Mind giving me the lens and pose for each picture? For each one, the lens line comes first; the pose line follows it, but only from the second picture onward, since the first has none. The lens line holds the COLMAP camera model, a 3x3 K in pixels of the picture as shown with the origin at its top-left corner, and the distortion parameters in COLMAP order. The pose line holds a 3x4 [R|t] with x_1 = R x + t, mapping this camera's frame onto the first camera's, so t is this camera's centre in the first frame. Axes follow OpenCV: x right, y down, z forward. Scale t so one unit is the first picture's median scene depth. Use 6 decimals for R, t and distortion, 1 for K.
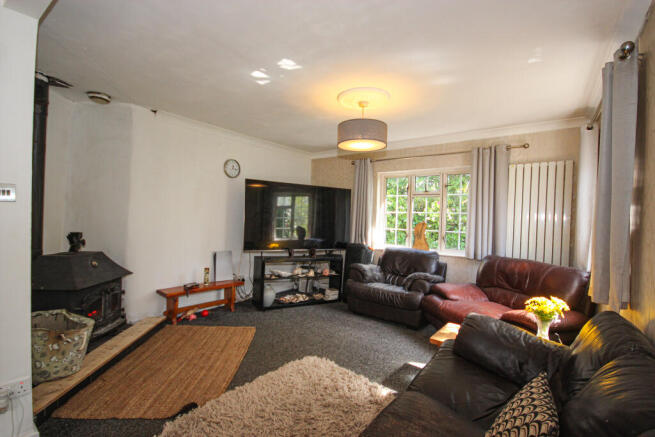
lens RADIAL K [[300.1, 0, 331.8], [0, 300.1, 219.9], [0, 0, 1]] dist [0.000233, -0.004920]
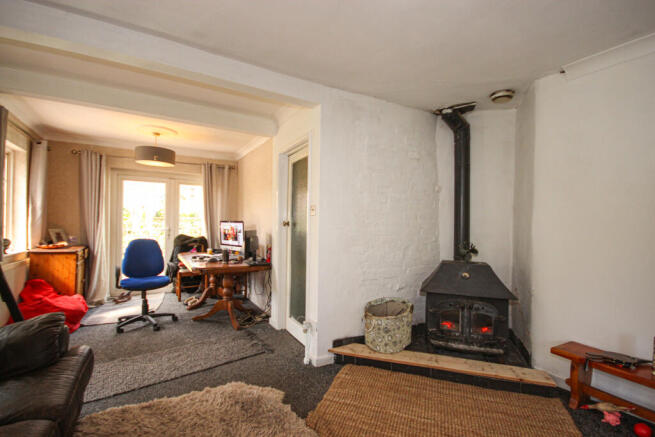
lens RADIAL K [[300.1, 0, 330.0], [0, 300.1, 222.9], [0, 0, 1]] dist [0.000233, -0.004920]
pose [[-0.398859, -0.038121, -0.916219, 0.201070], [-0.032832, 0.999089, -0.027276, 0.014146], [0.916424, 0.019203, -0.399747, 0.713967]]
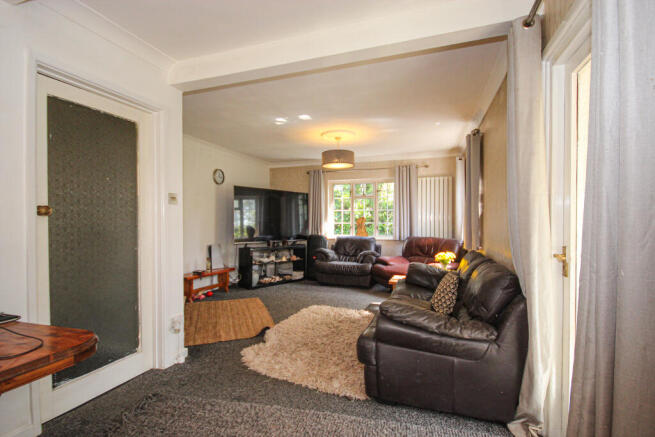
lens RADIAL K [[300.1, 0, 330.6], [0, 300.1, 220.4], [0, 0, 1]] dist [0.000233, -0.004920]
pose [[0.952760, -0.029143, 0.302322, -0.312250], [0.030131, 0.999545, 0.001395, 0.020593], [-0.302226, 0.007780, 0.953205, -0.341220]]
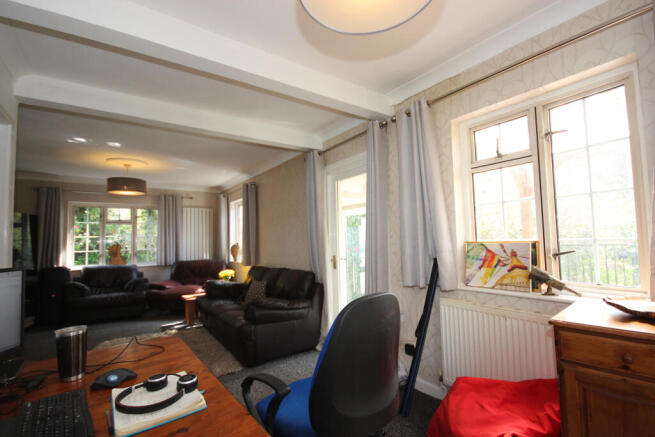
lens RADIAL K [[300.1, 0, 327.9], [0, 300.1, 222.2], [0, 0, 1]] dist [0.000233, -0.004920]
pose [[0.312894, 0.018157, 0.949615, -0.778694], [0.041236, 0.998615, -0.032681, -0.007632], [-0.948893, 0.049384, 0.311712, -0.324188]]
